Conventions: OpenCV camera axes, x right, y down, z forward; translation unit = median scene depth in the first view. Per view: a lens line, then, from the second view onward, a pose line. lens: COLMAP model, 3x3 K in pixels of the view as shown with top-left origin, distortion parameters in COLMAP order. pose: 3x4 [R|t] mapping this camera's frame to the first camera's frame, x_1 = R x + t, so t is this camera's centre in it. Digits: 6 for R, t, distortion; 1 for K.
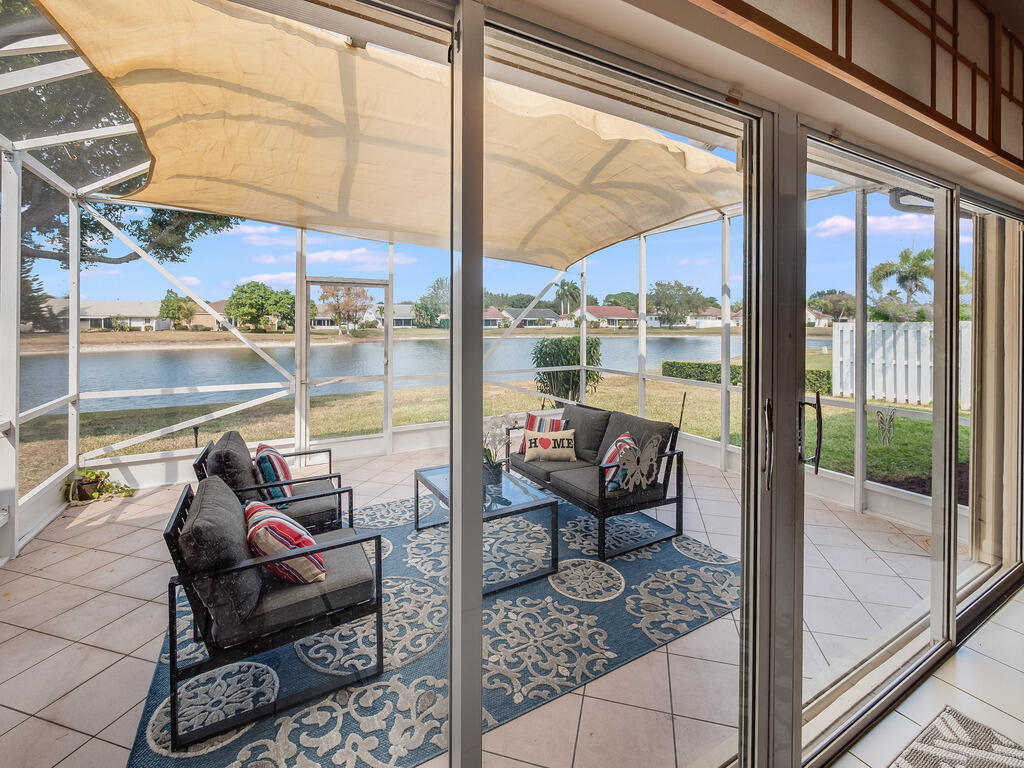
lens RADIAL K [[453.9, 0, 507.1], [0, 453.9, 323.1], [0, 0, 1]] dist [-0.002756, -0.000127]
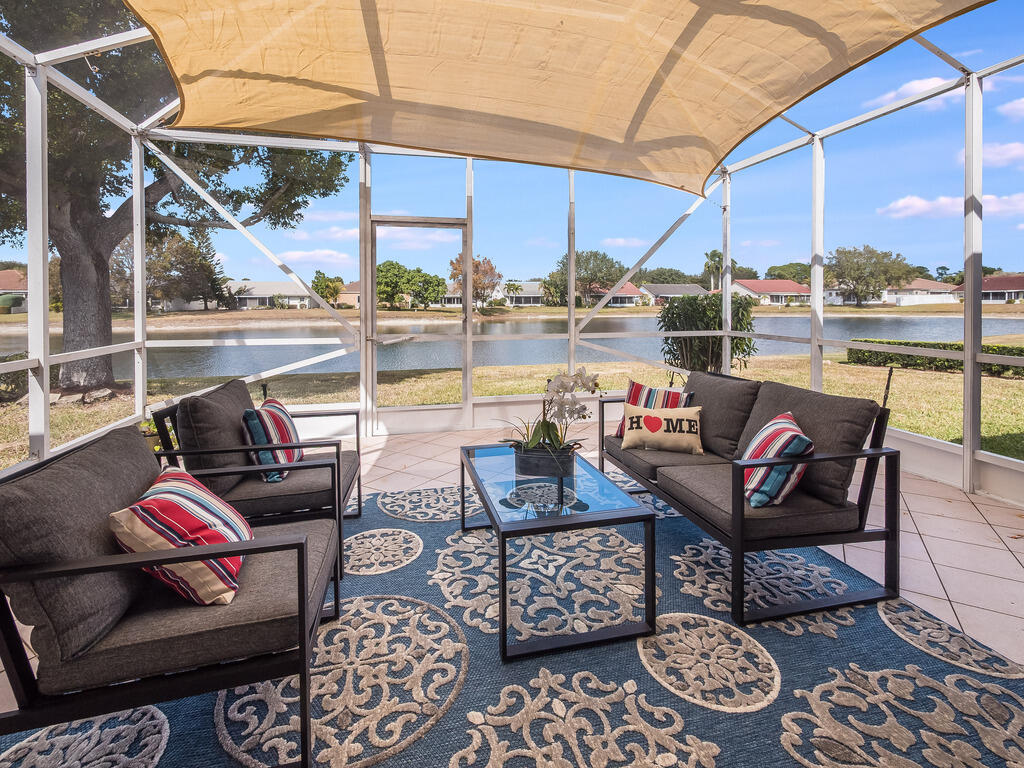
lens RADIAL K [[486.4, 0, 505.5], [0, 486.4, 305.6], [0, 0, 1]] dist [0.000985, 0.000278]
pose [[0.960708, -0.002177, -0.277553, 0.084327], [0.004452, 0.999961, 0.007568, 0.094097], [0.277526, -0.008506, 0.960681, 0.279989]]
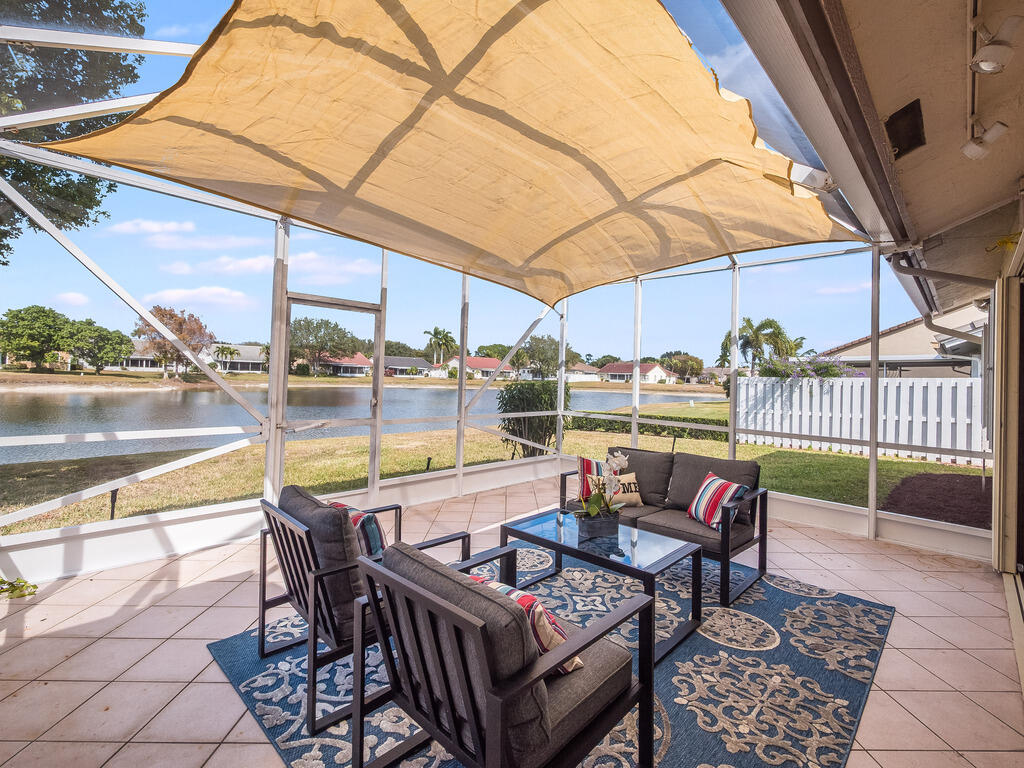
lens RADIAL K [[471.3, 0, 514.1], [0, 471.3, 367.6], [0, 0, 1]] dist [0.001421, 0.000221]
pose [[0.956601, 0.034947, 0.289297, -0.453372], [-0.031157, 0.999358, -0.017698, 0.049010], [-0.289730, 0.007917, 0.957076, 0.159596]]
